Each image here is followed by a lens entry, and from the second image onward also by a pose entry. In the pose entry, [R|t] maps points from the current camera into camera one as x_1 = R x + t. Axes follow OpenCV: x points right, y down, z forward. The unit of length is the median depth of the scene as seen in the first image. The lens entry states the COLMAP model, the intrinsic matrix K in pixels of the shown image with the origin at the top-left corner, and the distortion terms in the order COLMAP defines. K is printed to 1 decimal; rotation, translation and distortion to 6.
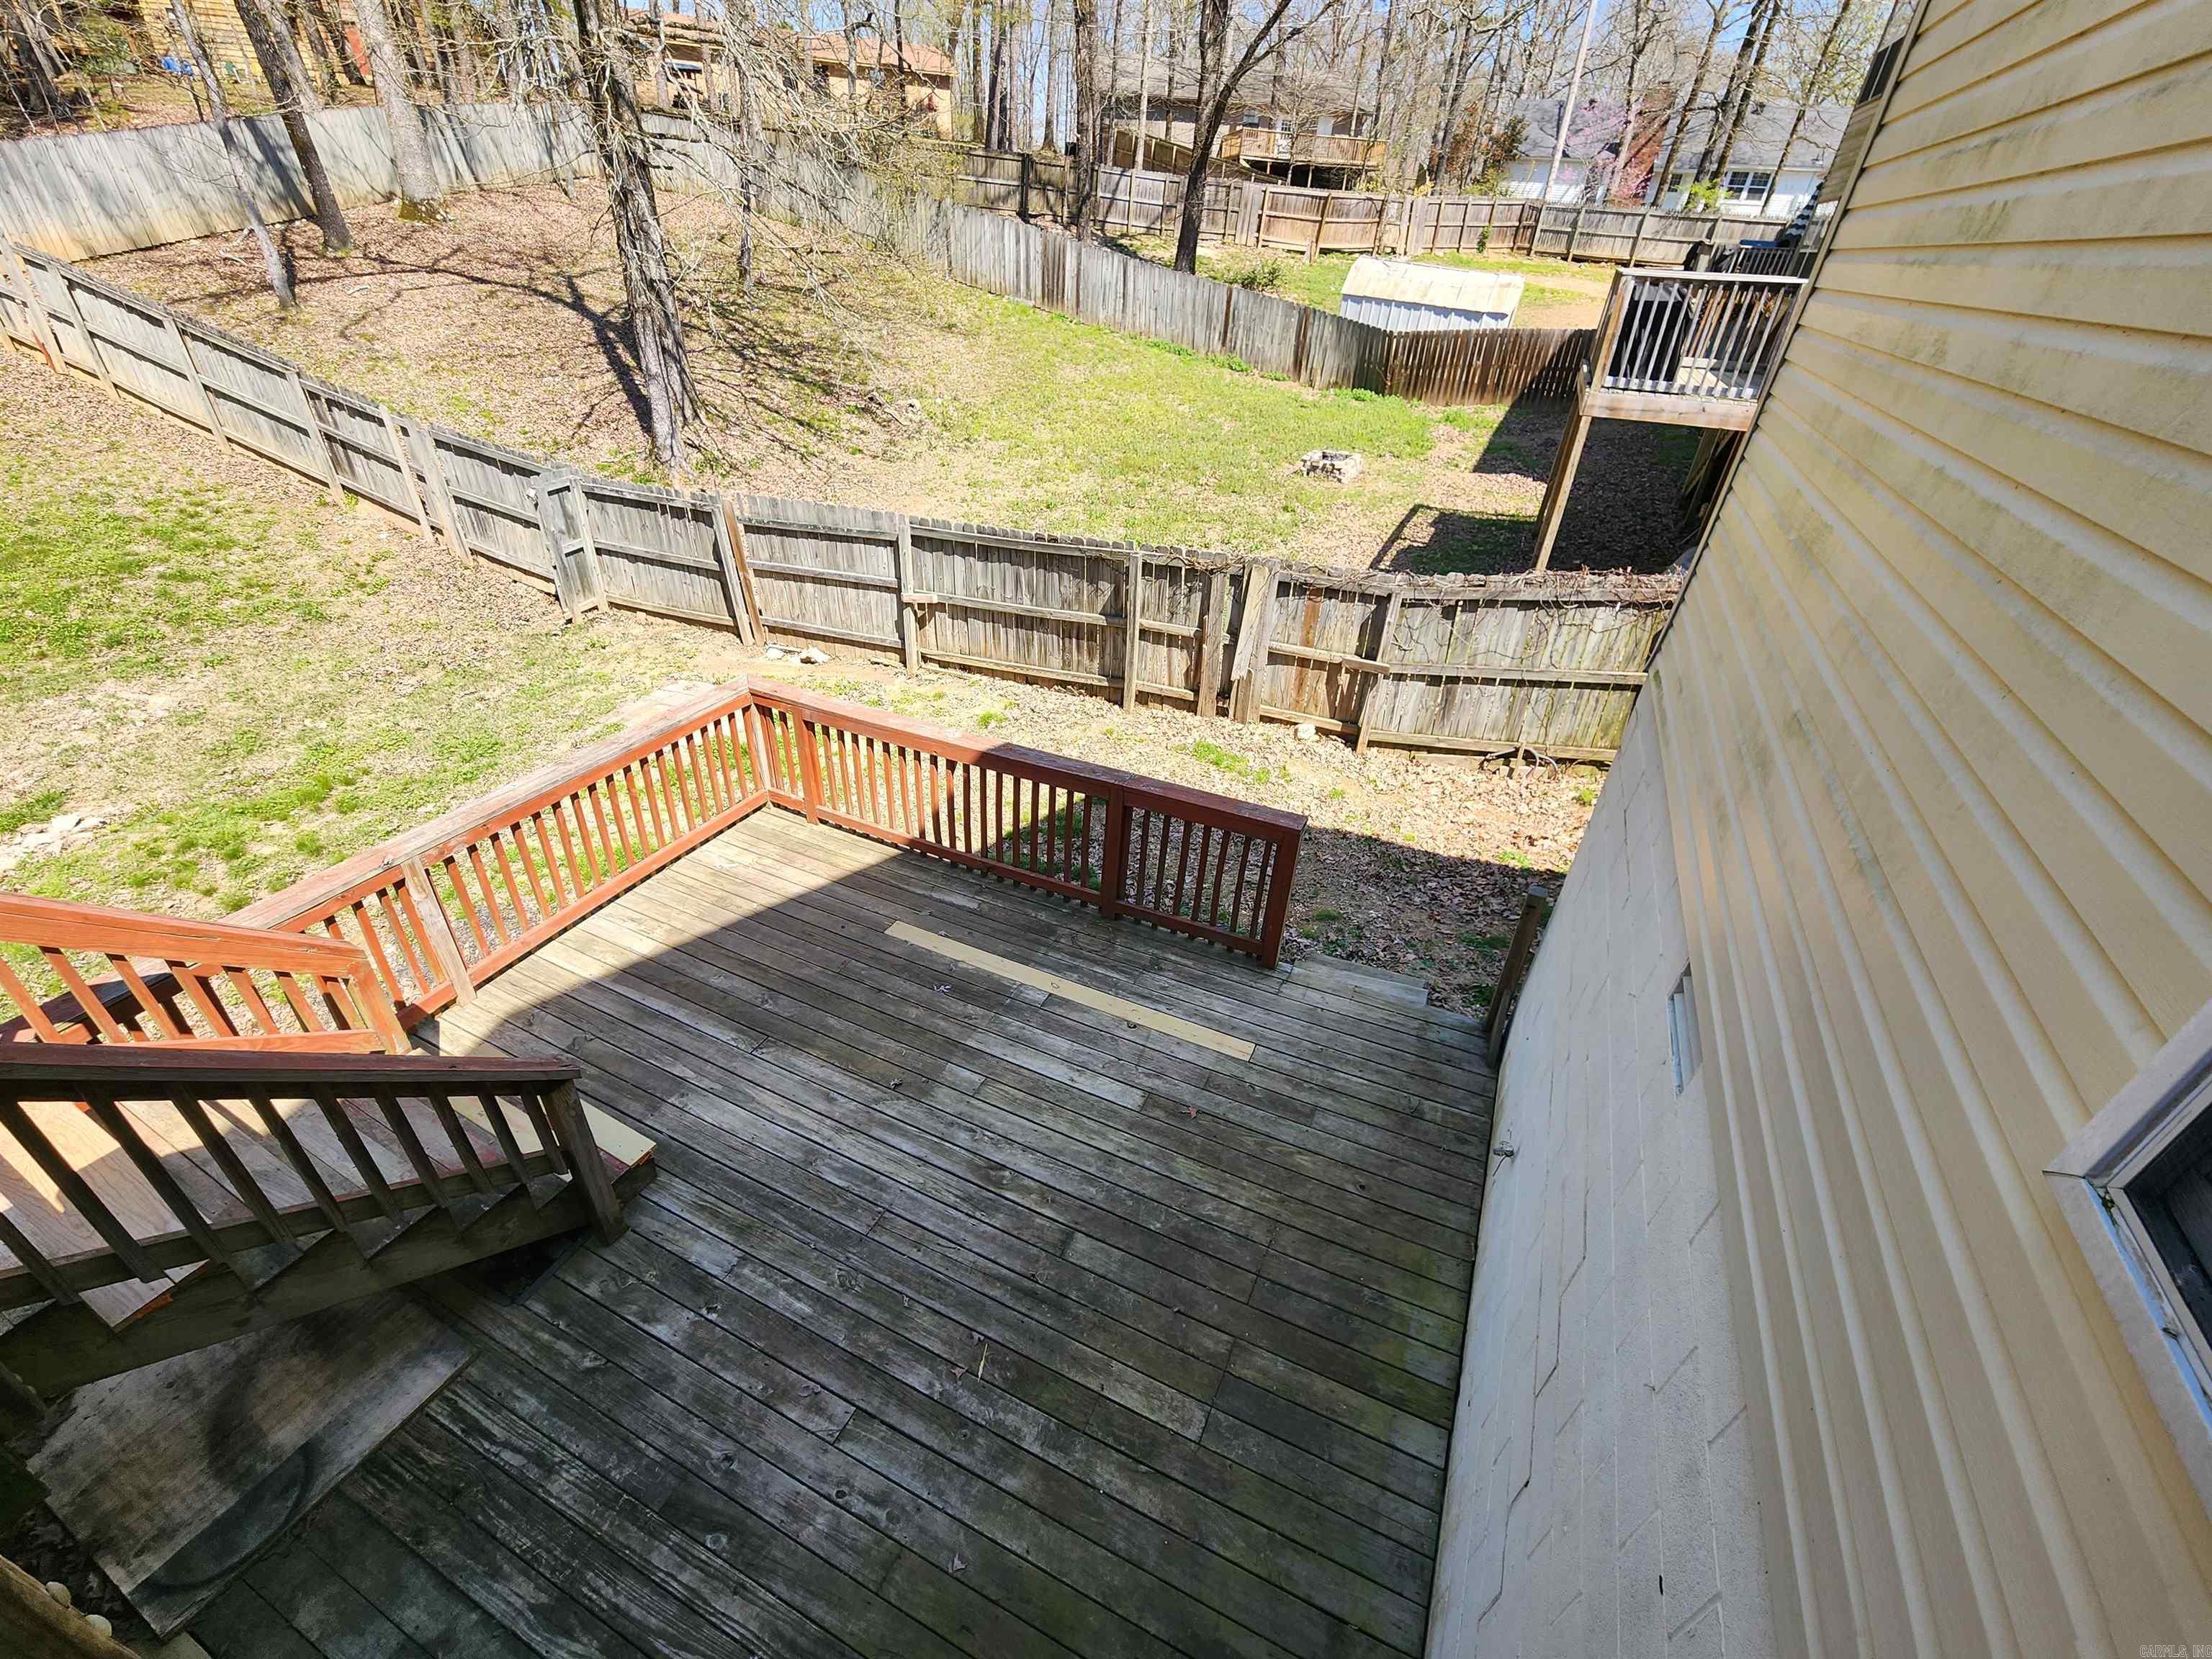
lens RADIAL K [[912.0, 0, 1111.2], [0, 912.0, 825.7], [0, 0, 1]] dist [0.001854, -0.000280]
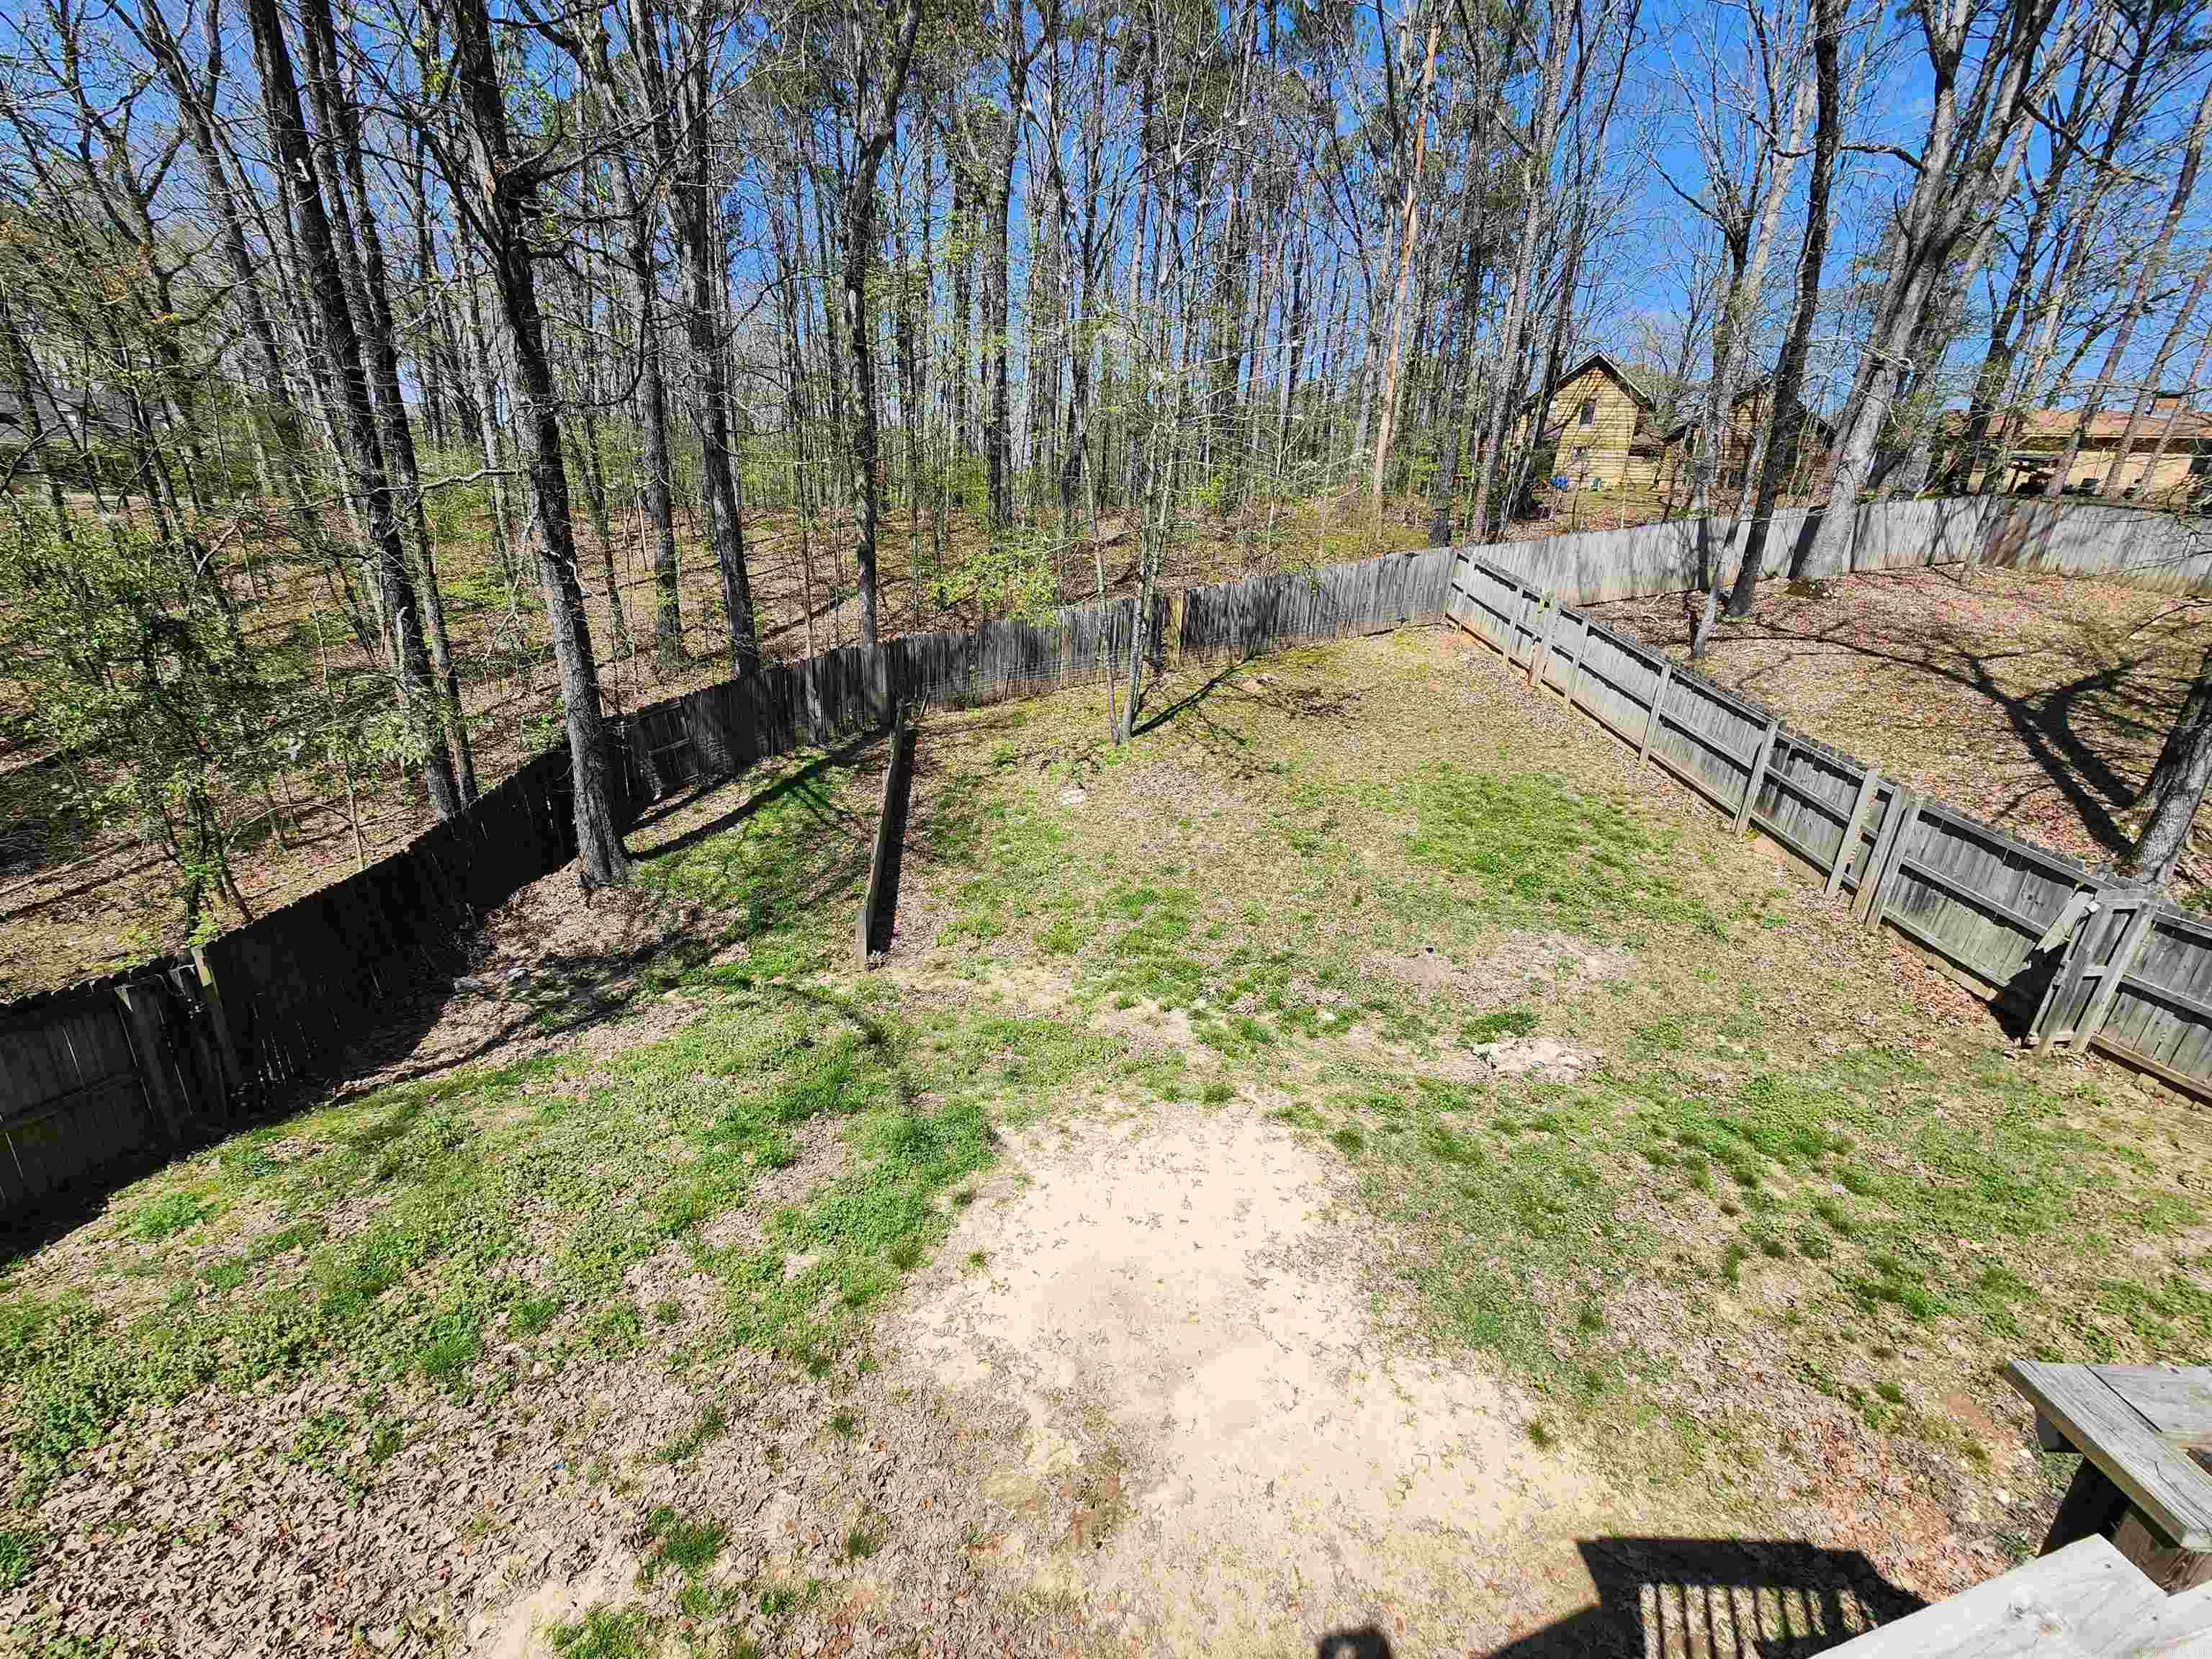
lens RADIAL K [[912.0, 0, 1106.8], [0, 912.0, 830.6], [0, 0, 1]] dist [0.001854, -0.000280]
pose [[0.503470, 0.268791, -0.821139, -0.240265], [-0.511486, 0.858675, -0.032533, 0.036547], [0.696347, 0.436381, 0.569800, -0.077535]]
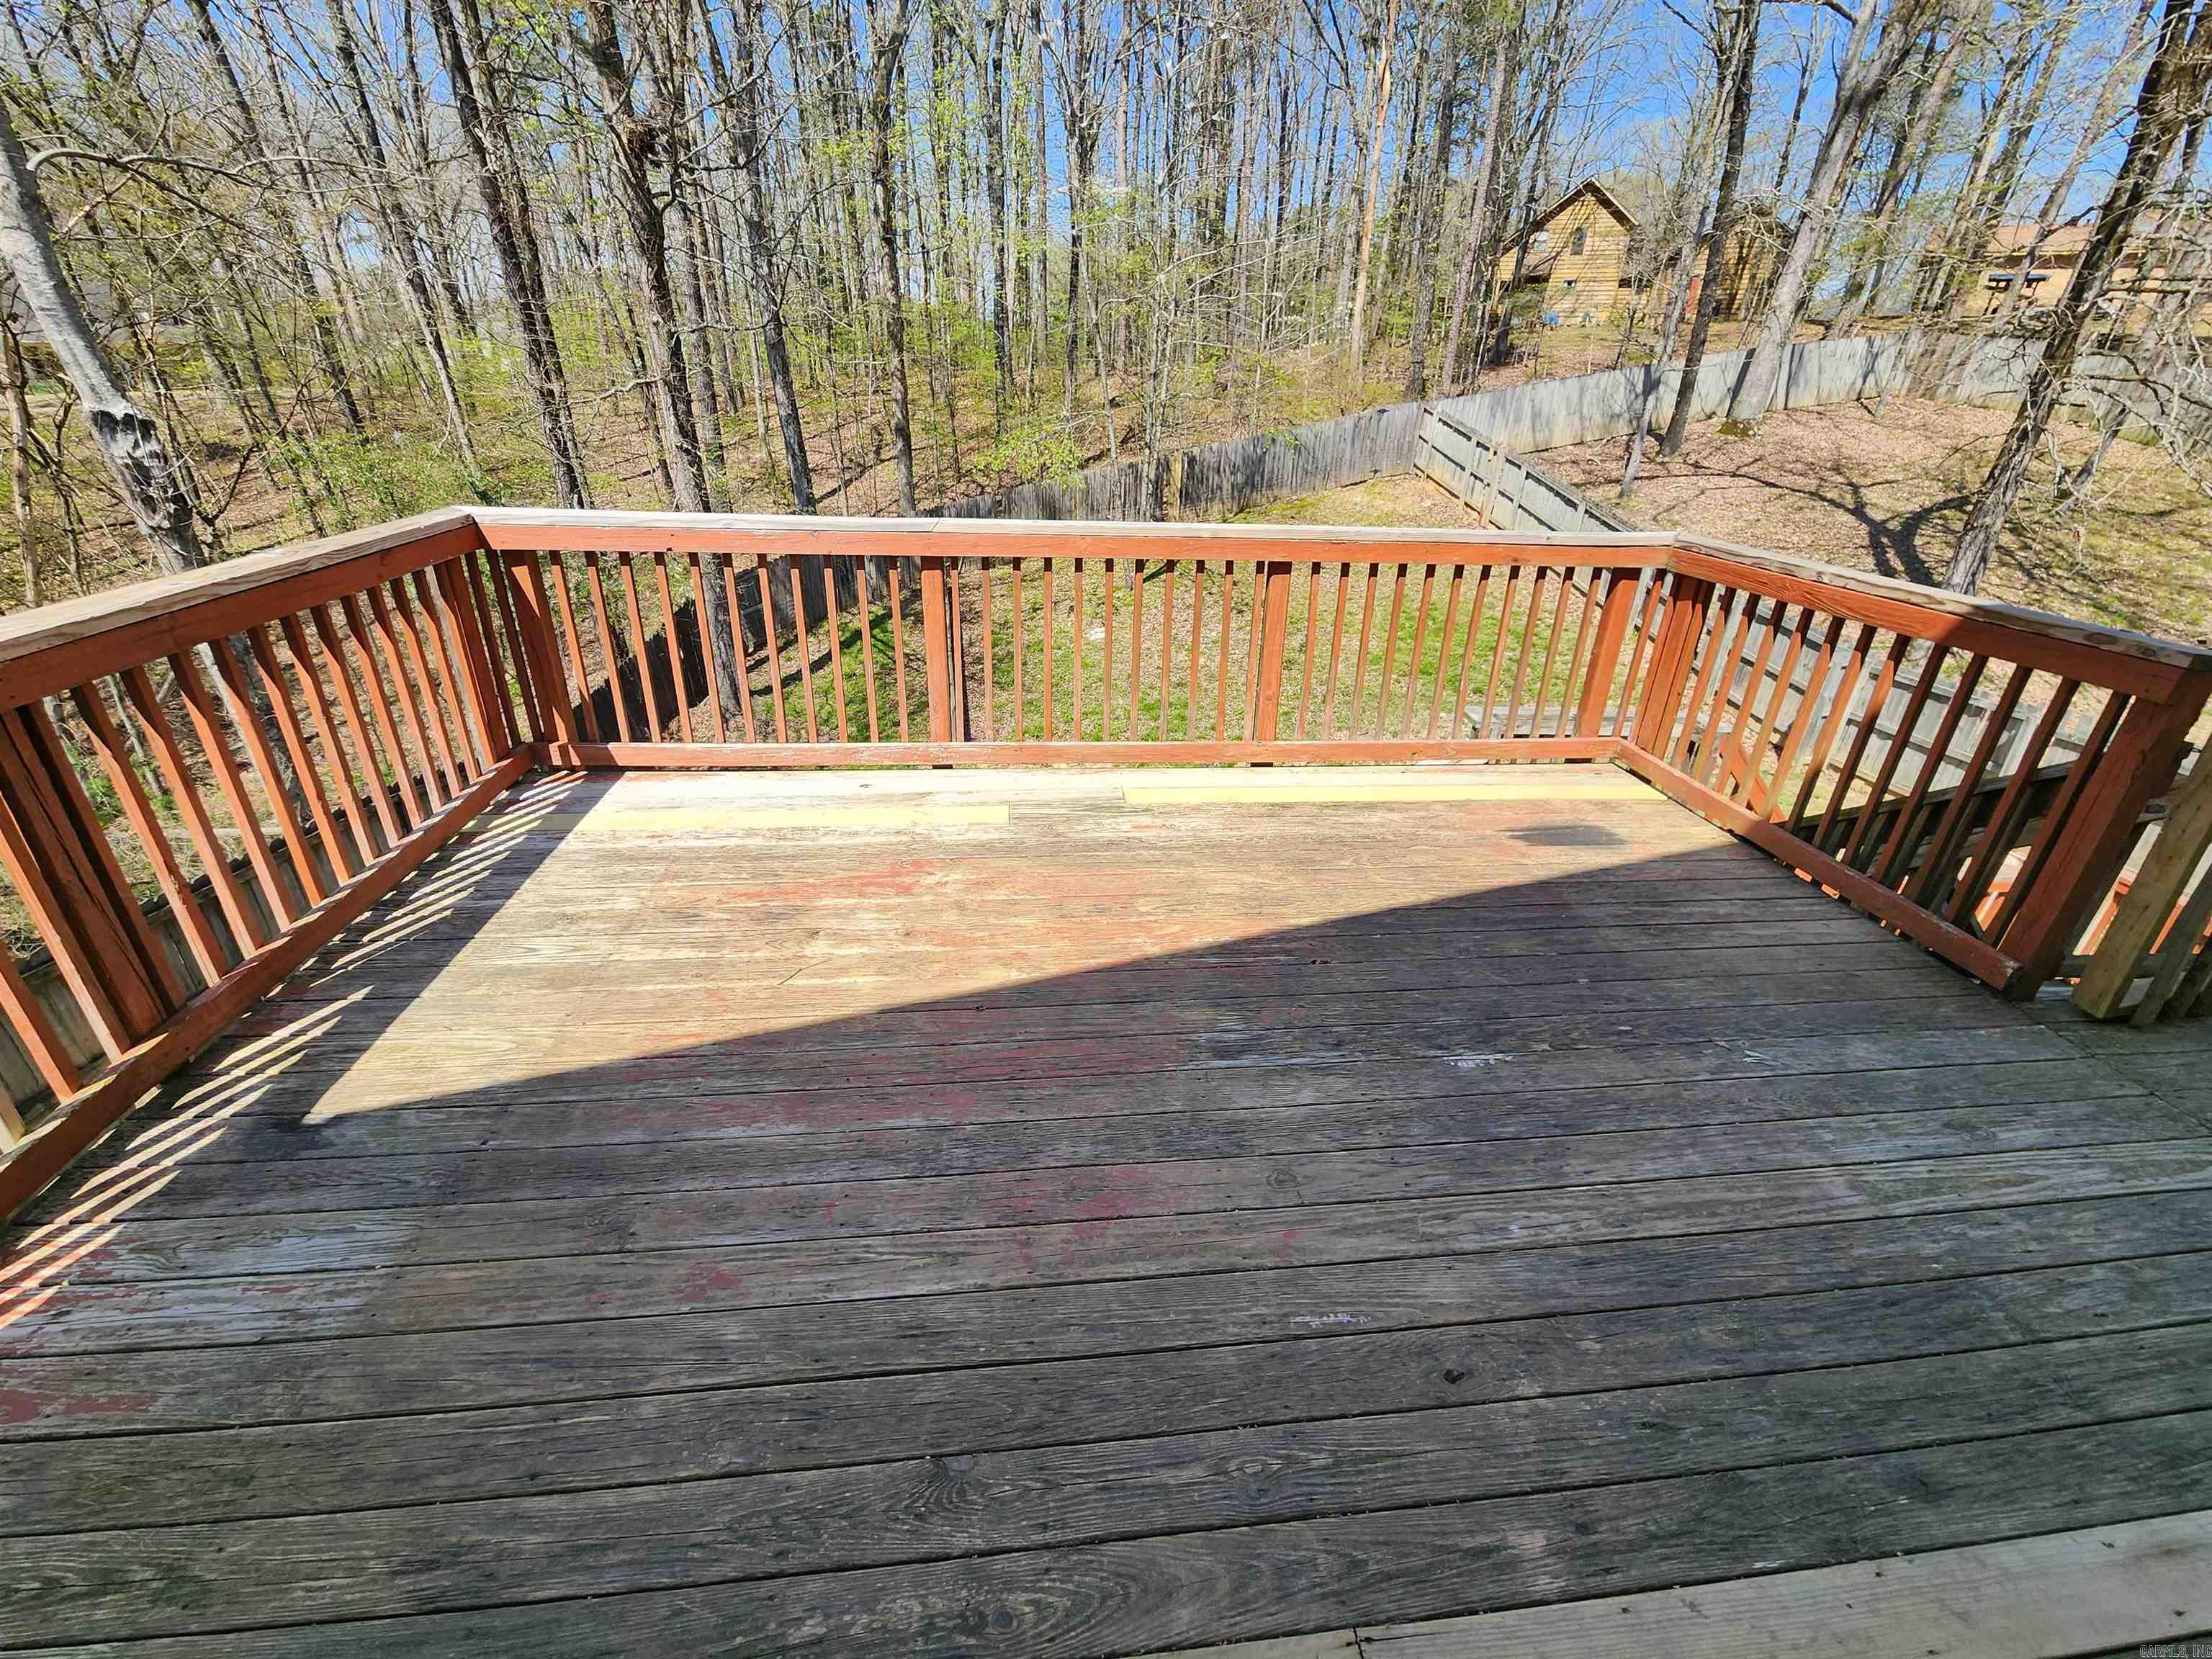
lens RADIAL K [[912.0, 0, 1103.9], [0, 912.0, 818.5], [0, 0, 1]] dist [0.001854, -0.000280]
pose [[0.514801, 0.353614, -0.780985, -0.066443], [-0.478178, 0.874541, 0.080774, 0.096916], [0.711566, 0.331867, 0.619305, -0.202031]]
